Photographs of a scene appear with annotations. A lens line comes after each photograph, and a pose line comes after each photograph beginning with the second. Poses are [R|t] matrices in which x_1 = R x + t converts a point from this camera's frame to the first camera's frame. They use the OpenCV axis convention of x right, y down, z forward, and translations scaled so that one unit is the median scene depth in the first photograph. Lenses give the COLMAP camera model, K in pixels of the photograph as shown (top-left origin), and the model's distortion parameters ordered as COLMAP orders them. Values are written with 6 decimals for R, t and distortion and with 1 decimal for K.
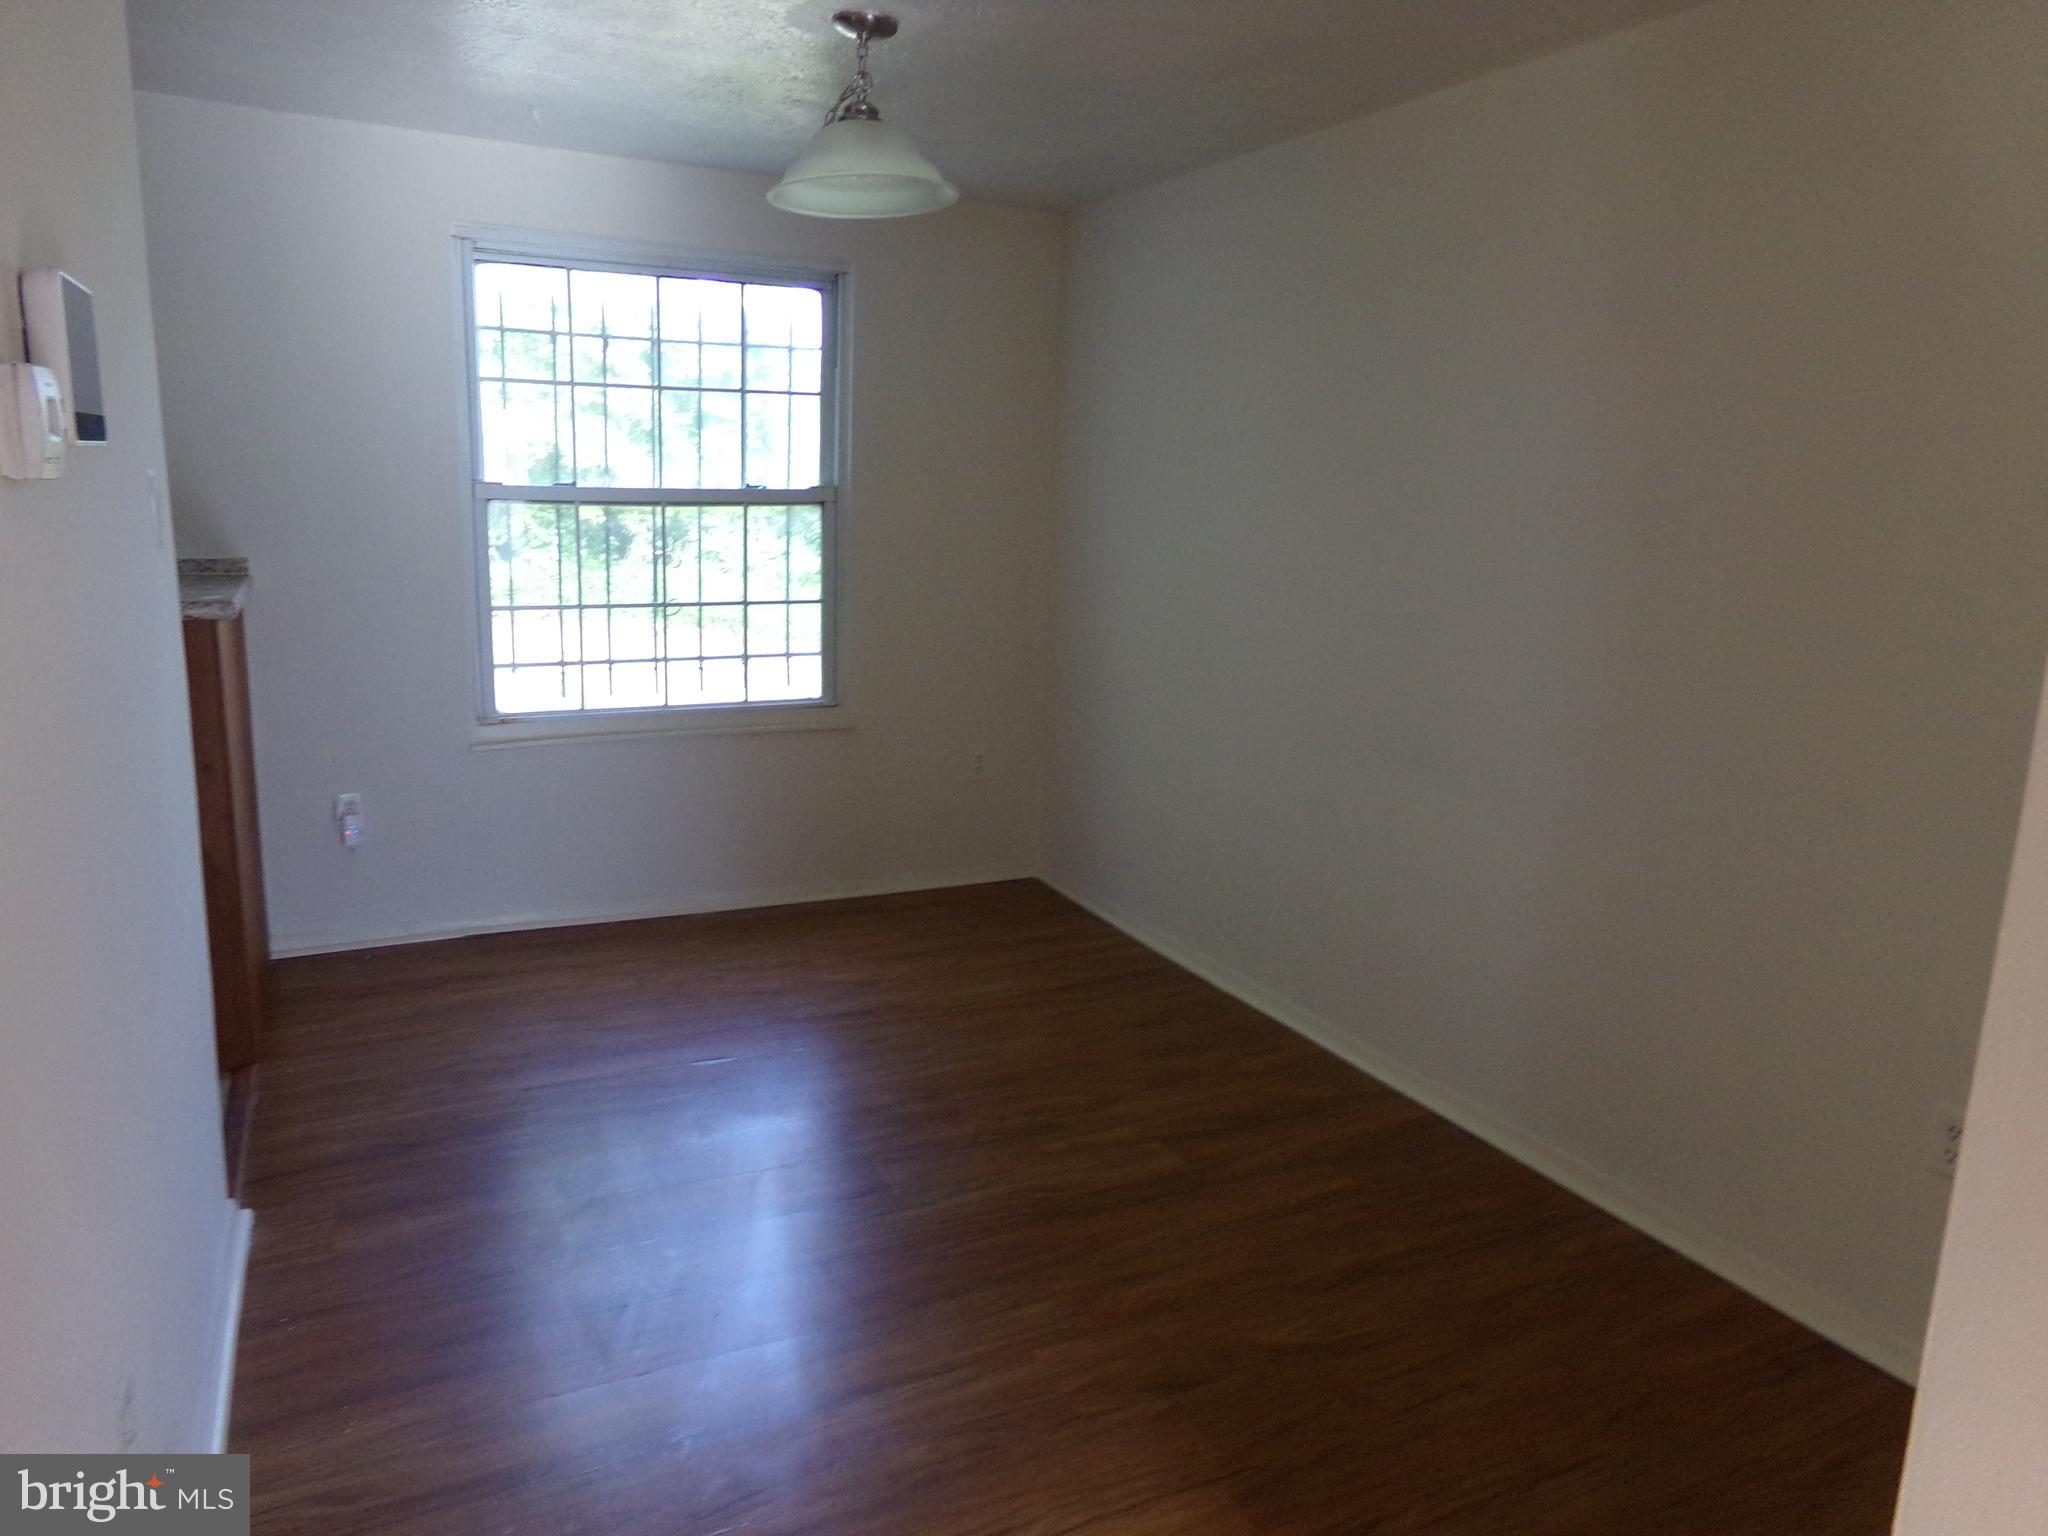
lens RADIAL K [[1498.0, 0, 1026.2], [0, 1498.0, 766.9], [0, 0, 1]] dist [-0.056075, 0.186378]
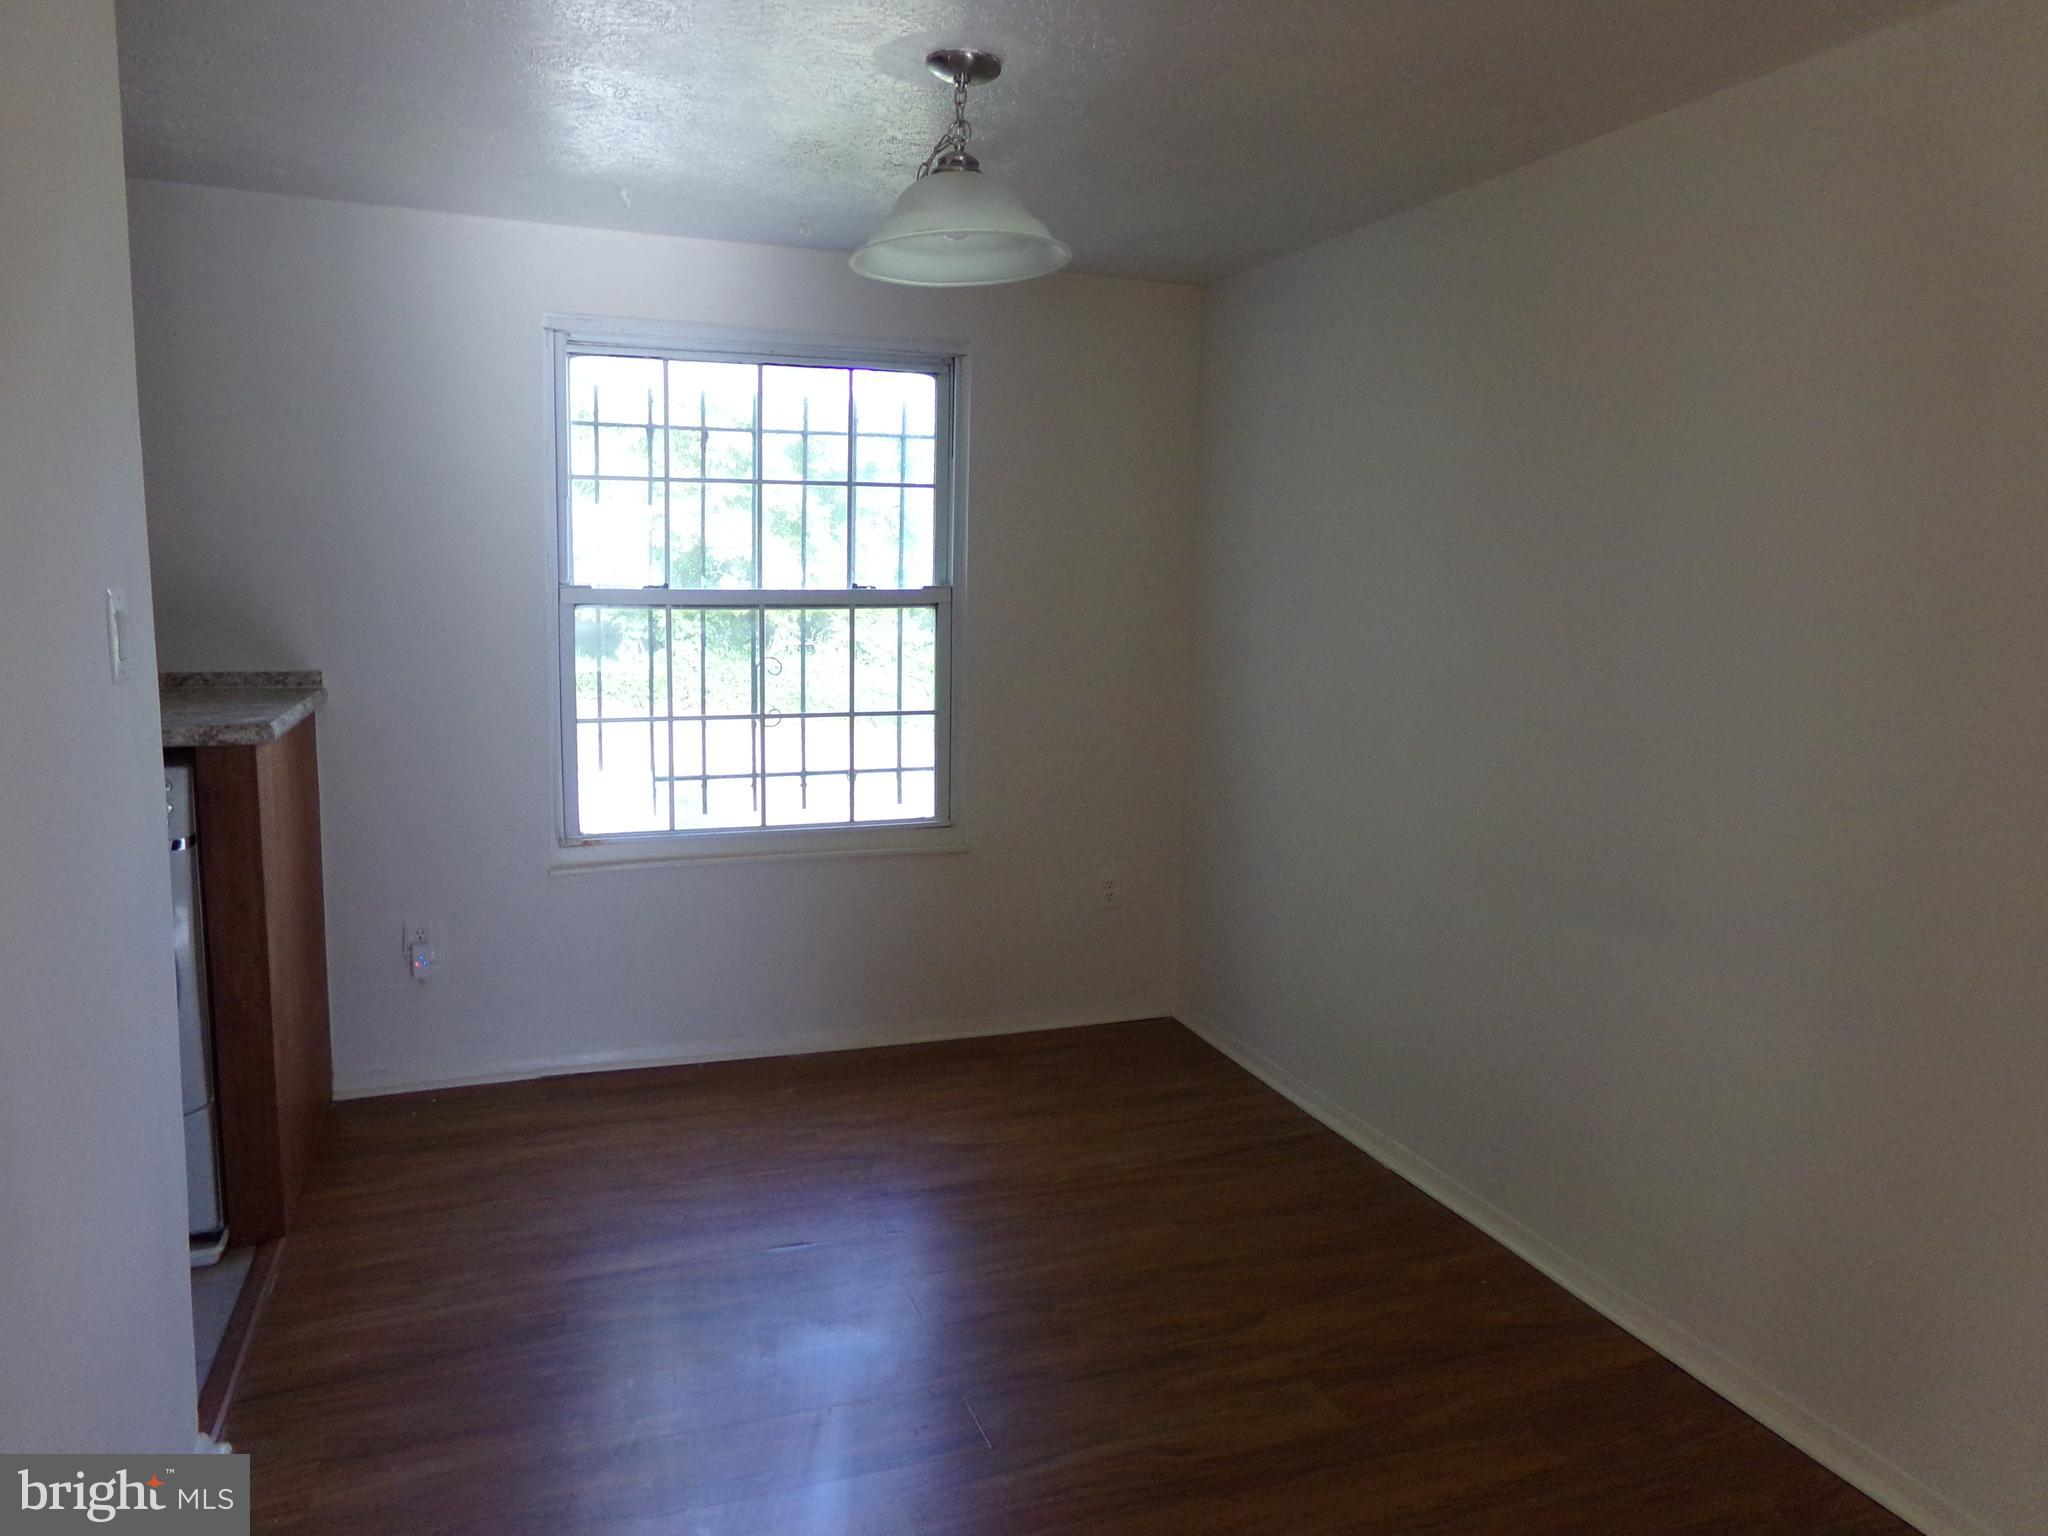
lens RADIAL K [[1489.6, 0, 1019.1], [0, 1489.6, 731.6], [0, 0, 1]] dist [-0.193126, 0.448458]
pose [[0.994297, 0.006807, -0.106425, 0.009799], [-0.015121, 0.996877, -0.077509, -0.034485], [0.105565, 0.078676, 0.991295, 0.134718]]
